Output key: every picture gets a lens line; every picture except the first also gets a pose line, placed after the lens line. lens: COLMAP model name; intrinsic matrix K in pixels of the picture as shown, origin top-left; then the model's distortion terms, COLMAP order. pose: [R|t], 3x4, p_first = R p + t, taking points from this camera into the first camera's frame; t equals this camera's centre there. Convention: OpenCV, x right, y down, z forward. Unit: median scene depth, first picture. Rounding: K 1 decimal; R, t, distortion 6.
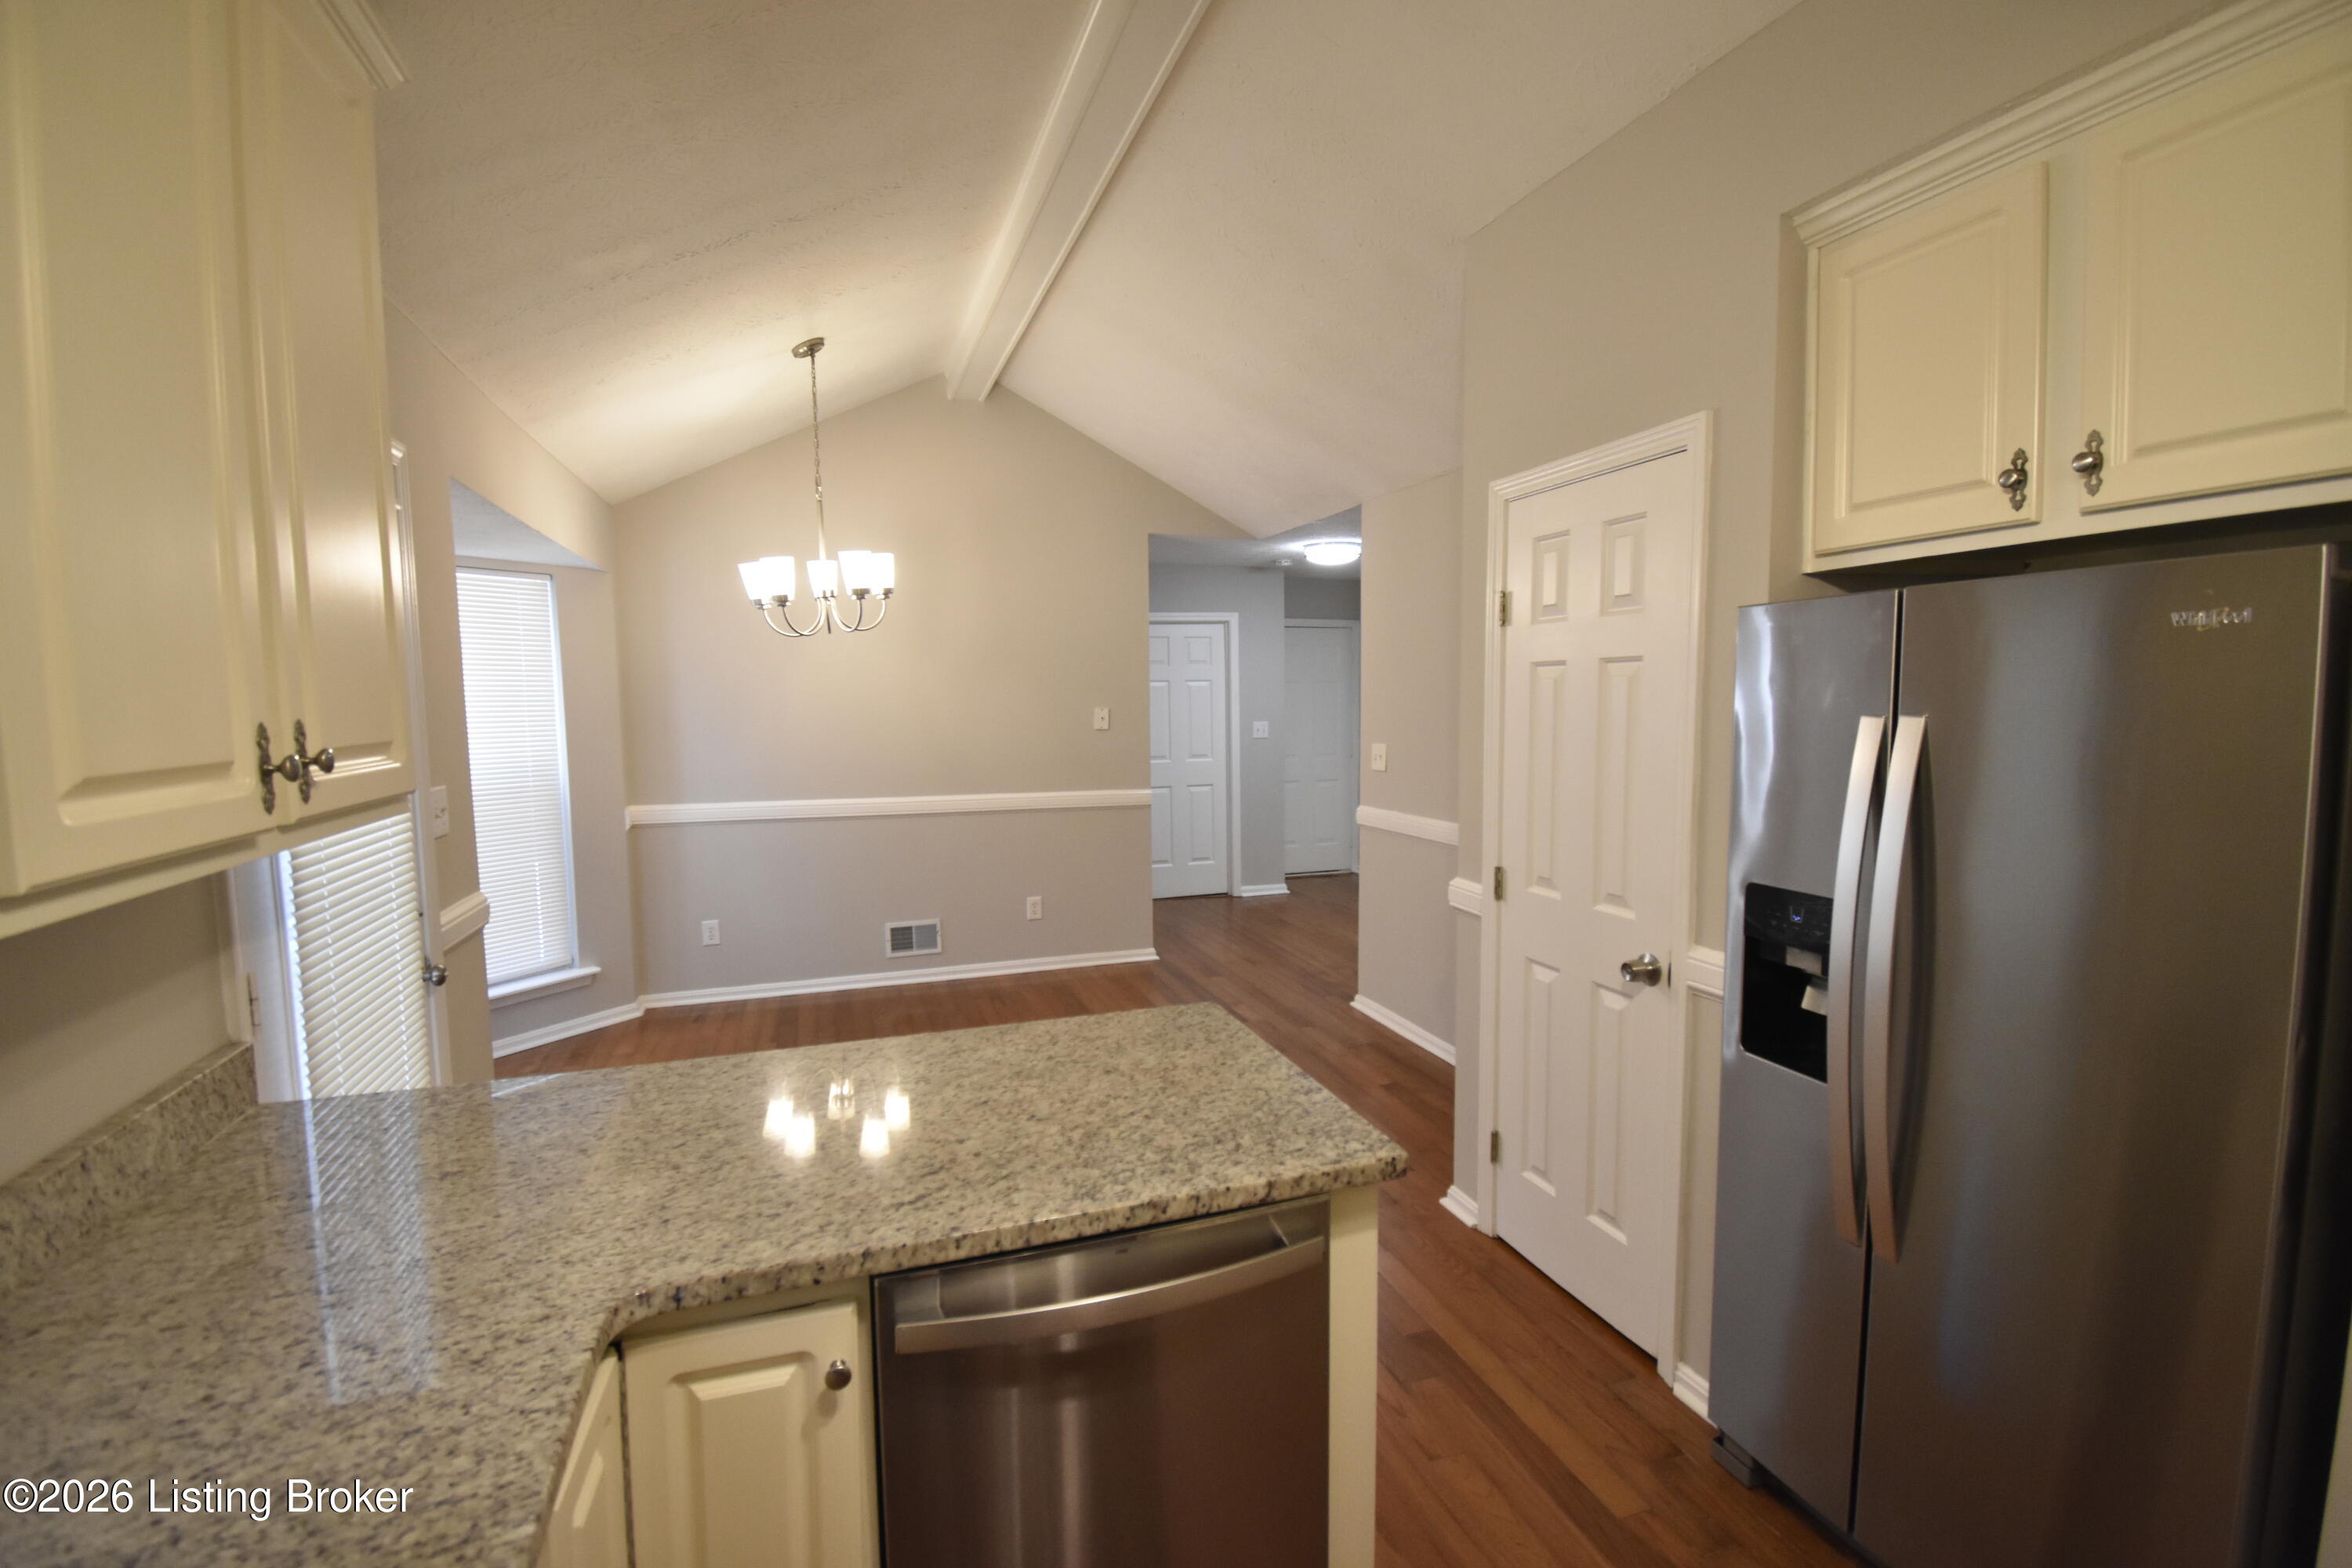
lens RADIAL K [[1040.9, 0, 1182.5], [0, 1040.9, 785.1], [0, 0, 1]] dist [0.028601, -0.033137]
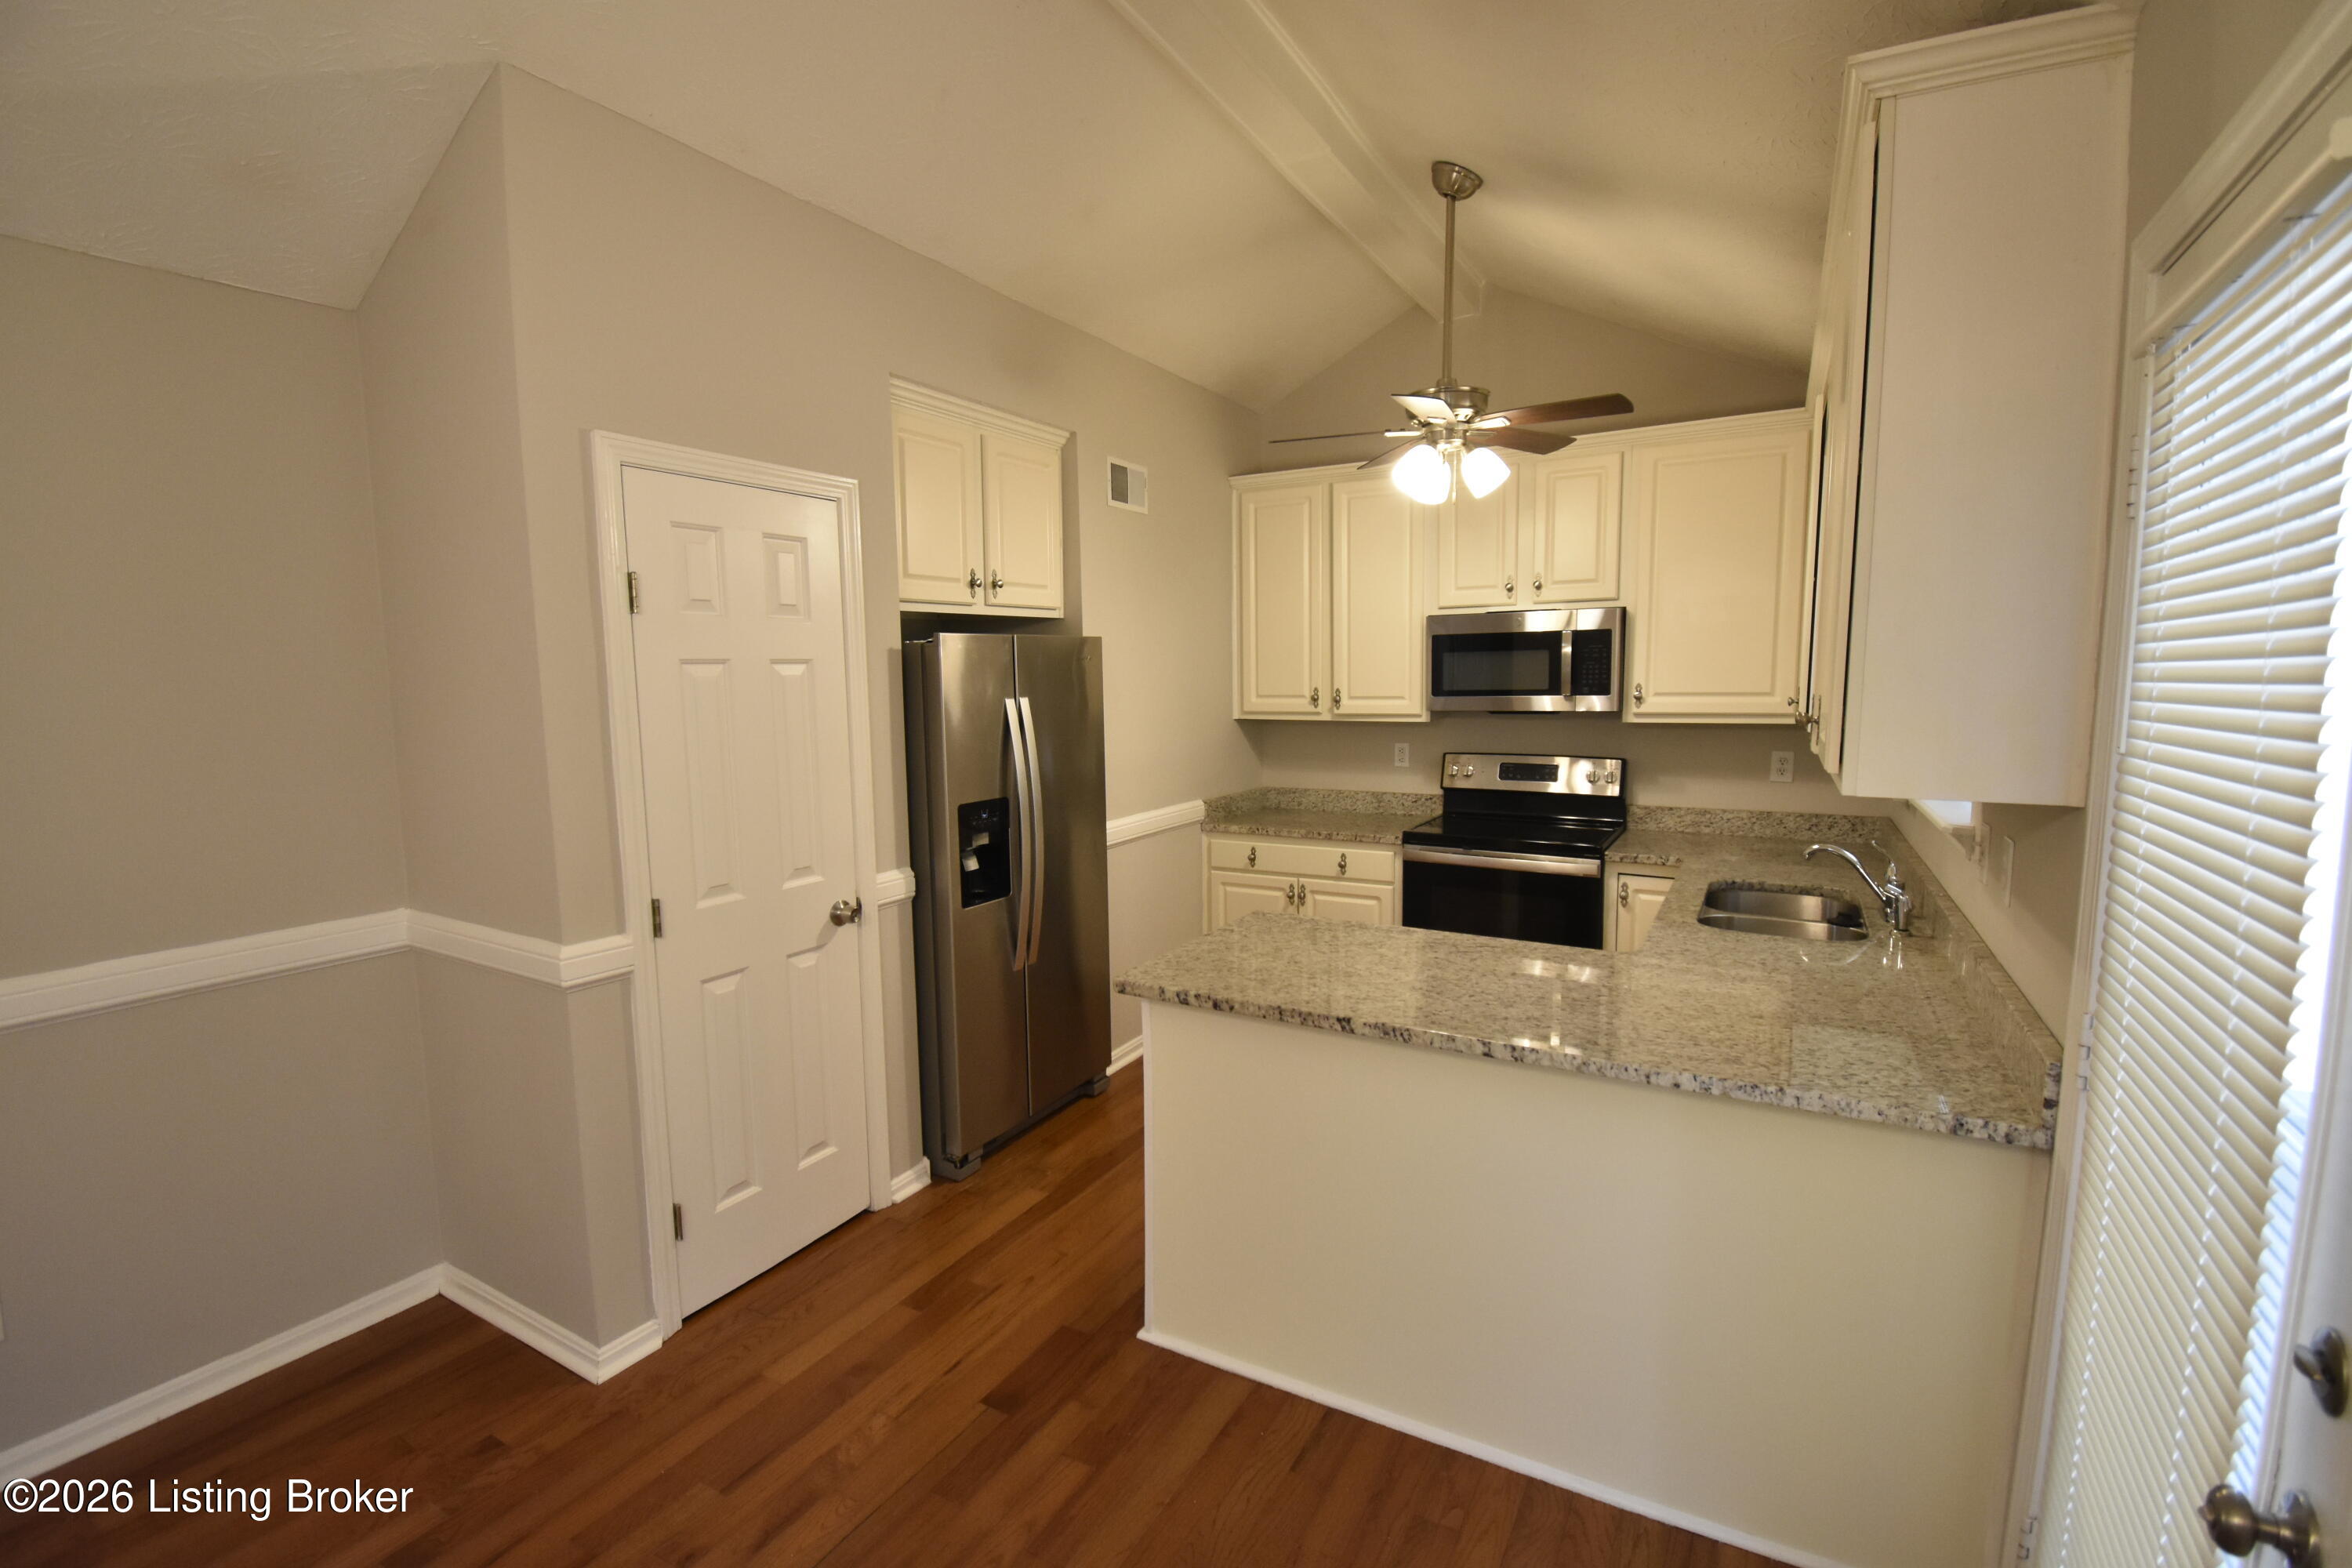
lens RADIAL K [[1040.9, 0, 1182.5], [0, 1040.9, 785.1], [0, 0, 1]] dist [0.028601, -0.033137]
pose [[-0.658485, -0.069585, 0.749370, -0.846645], [0.080060, 0.983590, 0.161684, -0.161142], [-0.748323, 0.166461, -0.642108, 1.686637]]
